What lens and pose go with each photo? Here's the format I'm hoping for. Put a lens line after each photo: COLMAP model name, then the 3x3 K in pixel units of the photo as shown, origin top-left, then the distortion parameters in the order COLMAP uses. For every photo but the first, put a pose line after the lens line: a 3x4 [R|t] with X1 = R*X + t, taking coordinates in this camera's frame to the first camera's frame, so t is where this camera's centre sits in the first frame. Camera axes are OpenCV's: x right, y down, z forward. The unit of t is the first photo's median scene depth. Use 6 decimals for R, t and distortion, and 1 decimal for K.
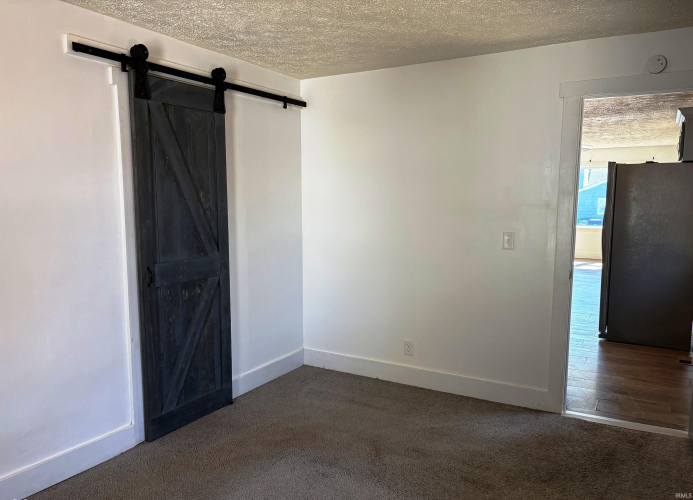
lens RADIAL K [[534.4, 0, 346.7], [0, 534.4, 265.3], [0, 0, 1]] dist [-0.000314, -0.000427]
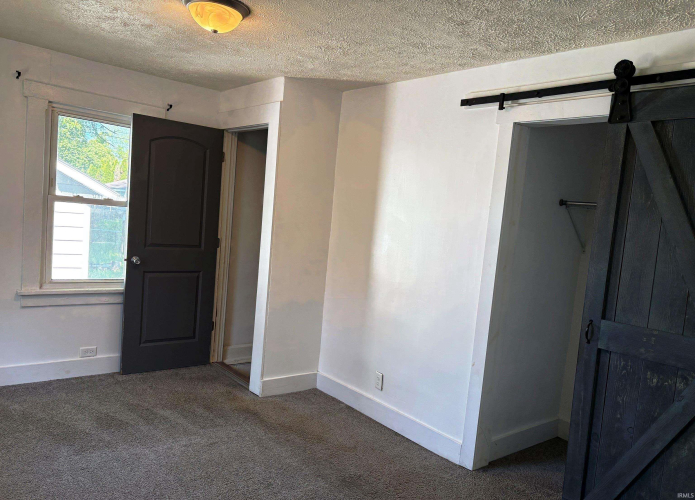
lens RADIAL K [[524.5, 0, 347.5], [0, 524.5, 250.0], [0, 0, 1]] dist [0.000512, 0.000250]
pose [[-0.330107, 0.035418, -0.943279, 0.515529], [-0.207335, 0.972172, 0.109061, -0.110900], [0.920892, 0.231576, -0.313578, 0.856271]]
